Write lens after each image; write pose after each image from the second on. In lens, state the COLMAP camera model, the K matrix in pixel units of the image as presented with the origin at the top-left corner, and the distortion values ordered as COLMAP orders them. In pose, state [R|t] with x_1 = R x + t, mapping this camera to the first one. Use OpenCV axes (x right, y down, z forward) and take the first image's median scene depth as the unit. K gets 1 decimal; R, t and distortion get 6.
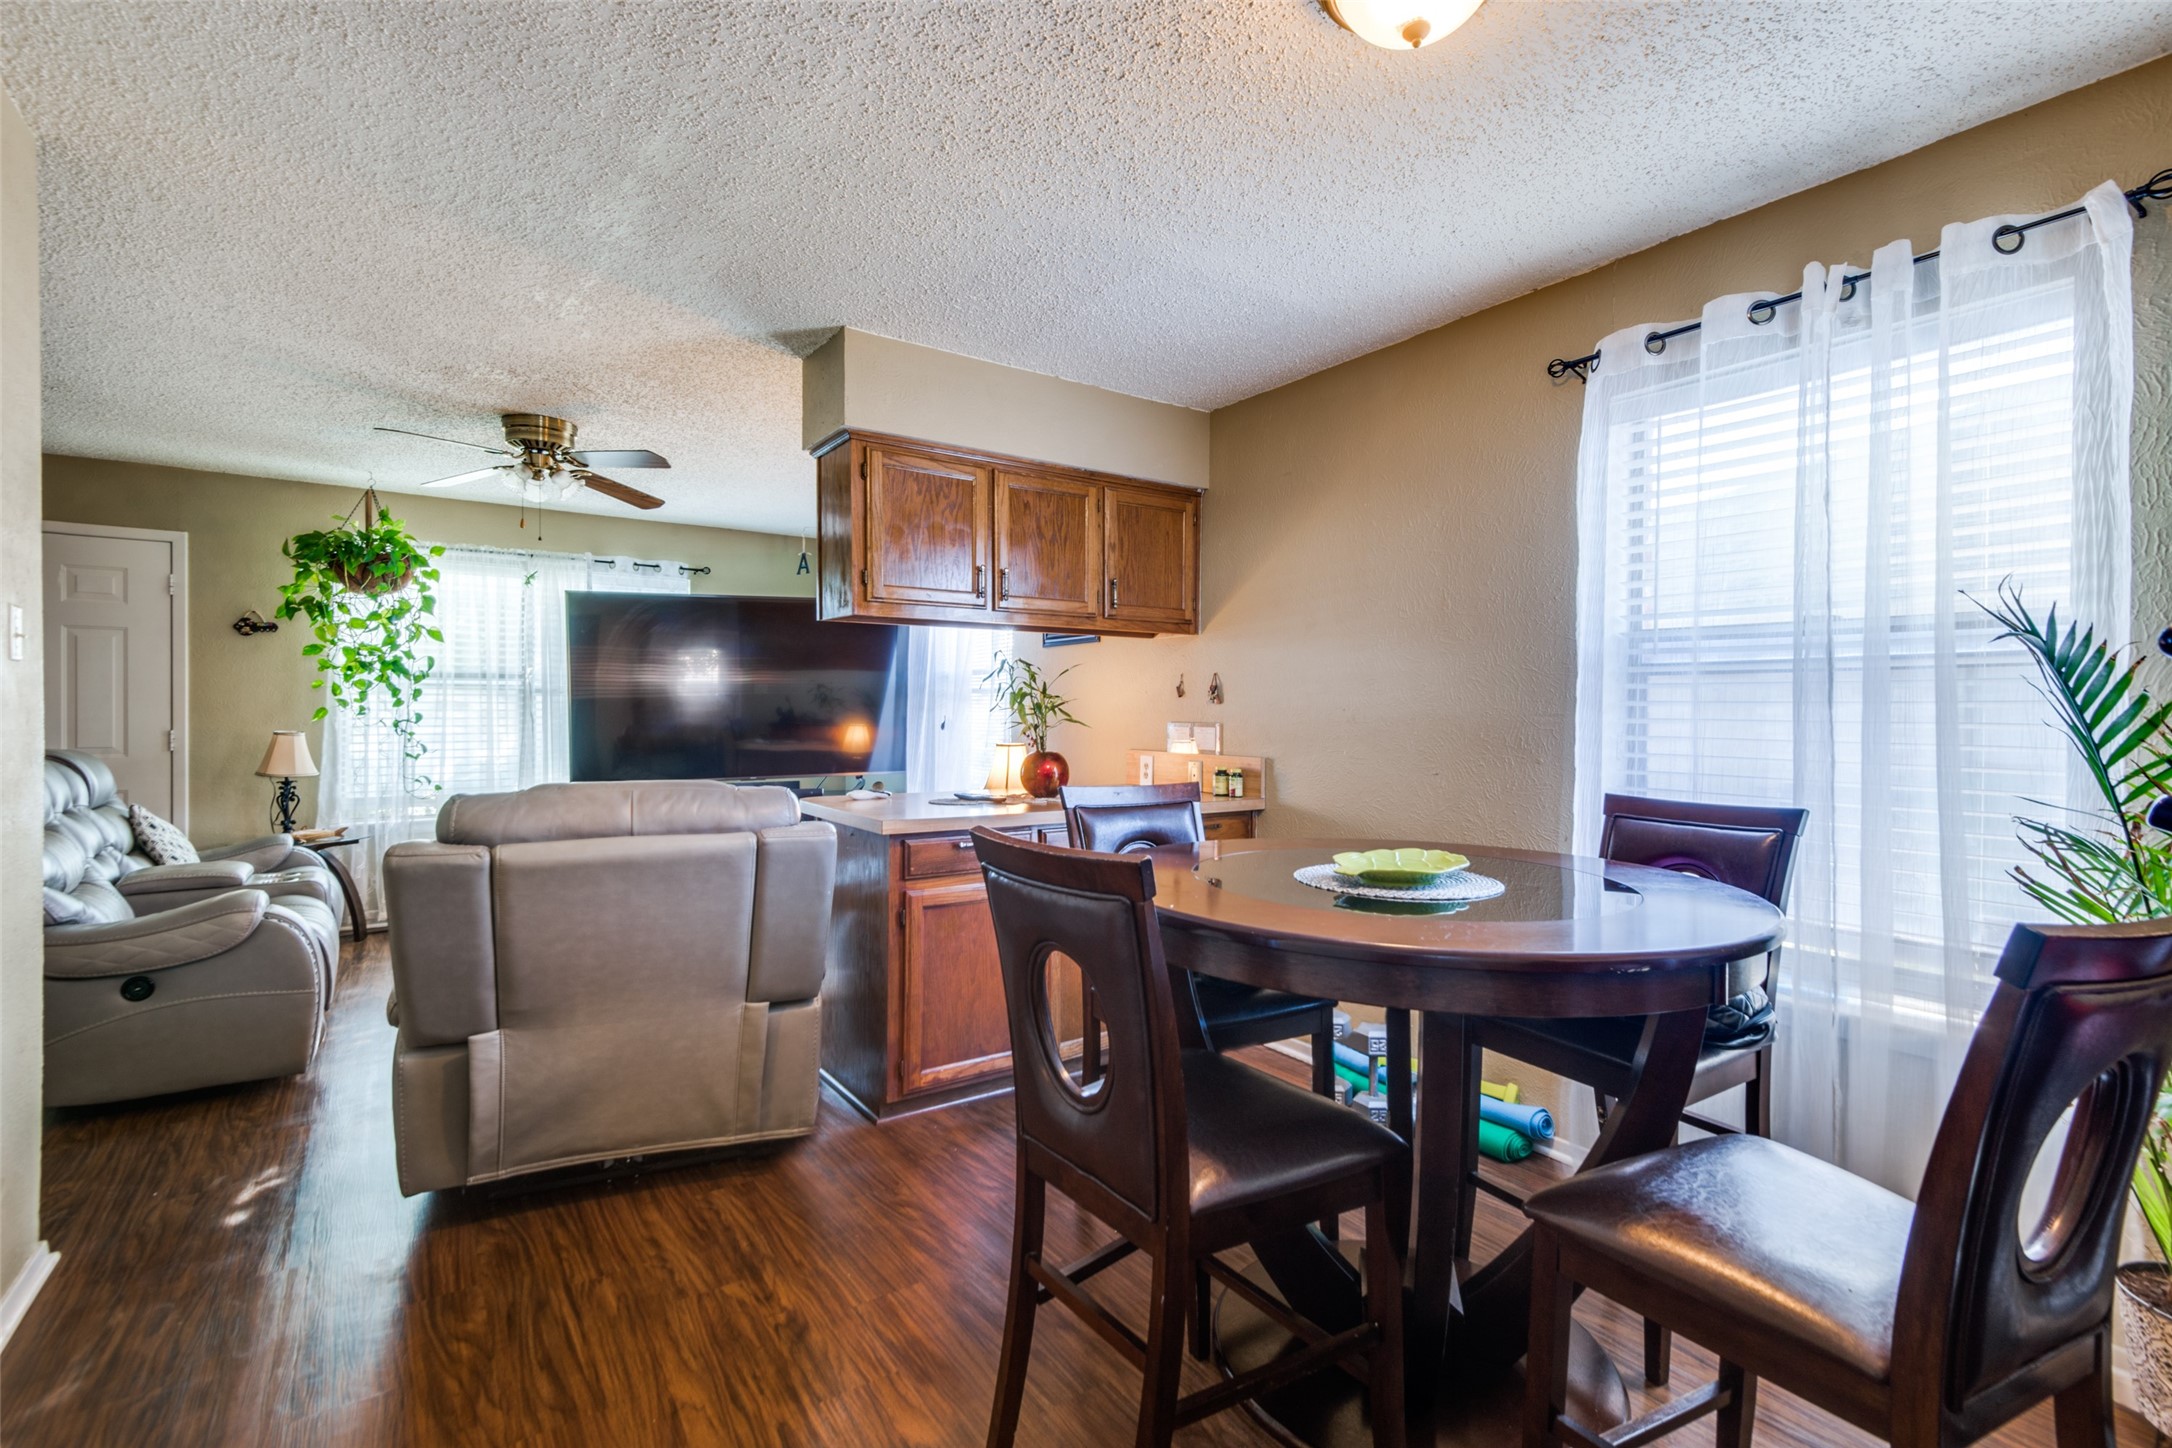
lens RADIAL K [[970.9, 0, 1091.2], [0, 970.9, 714.1], [0, 0, 1]] dist [0.002005, 0.000445]
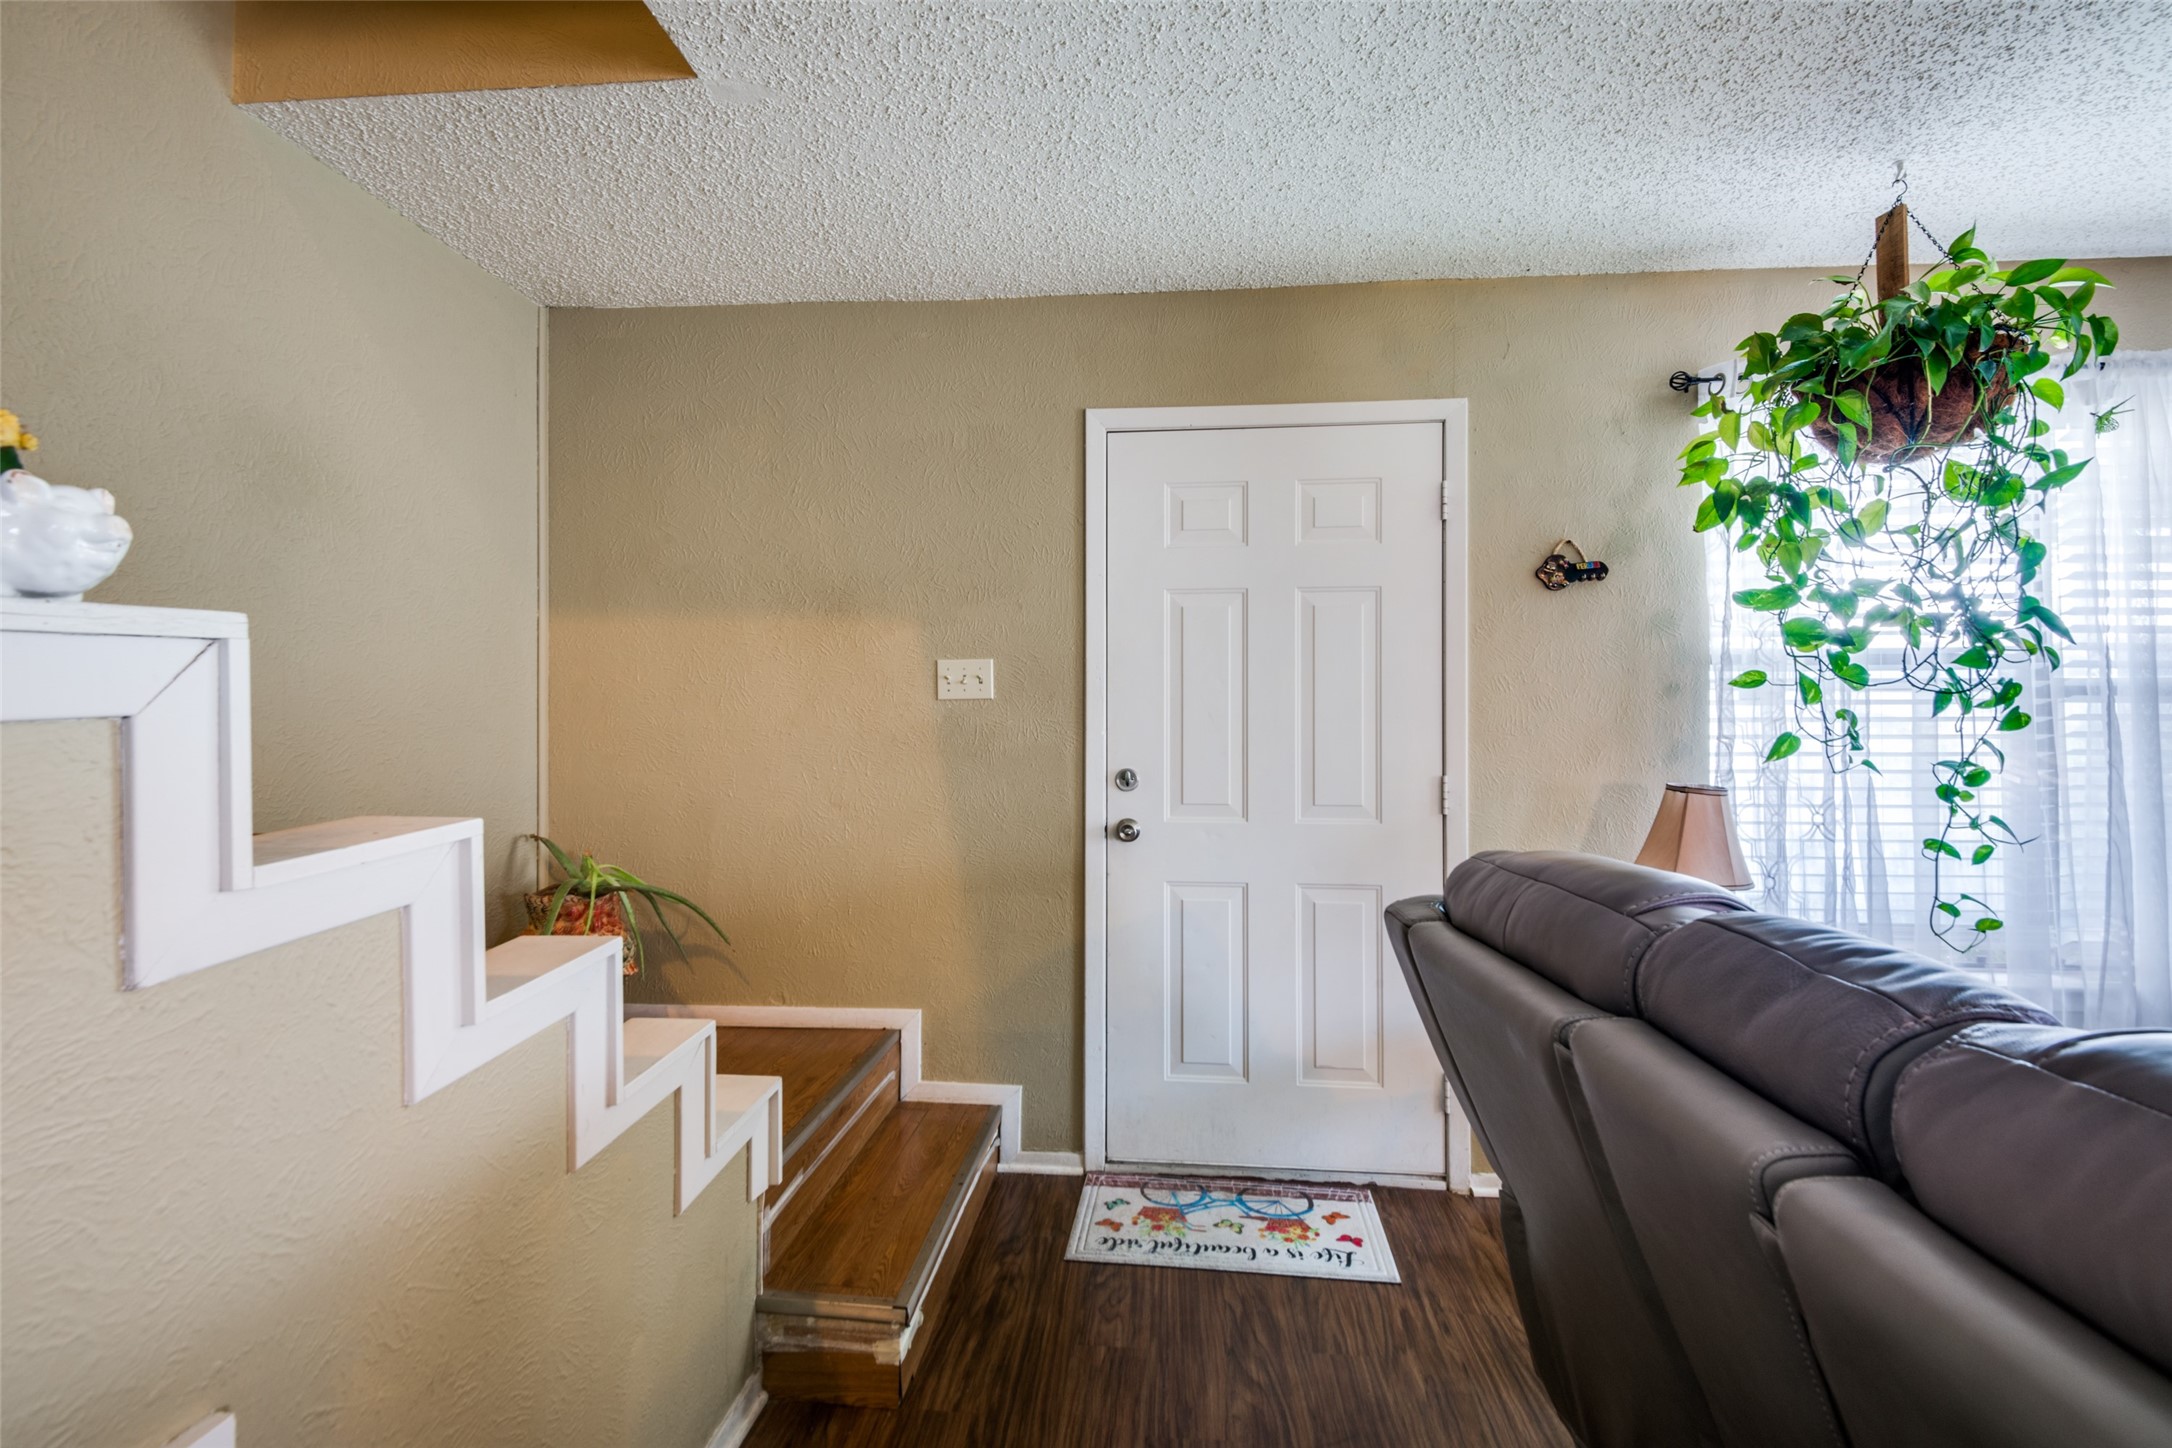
lens RADIAL K [[970.9, 0, 1078.5], [0, 970.9, 735.6], [0, 0, 1]] dist [0.002005, 0.000445]
pose [[0.757456, -0.007563, -0.652843, -0.492891], [0.000070, 0.999934, -0.011502, 0.000217], [0.652886, 0.008667, 0.757406, 0.309857]]
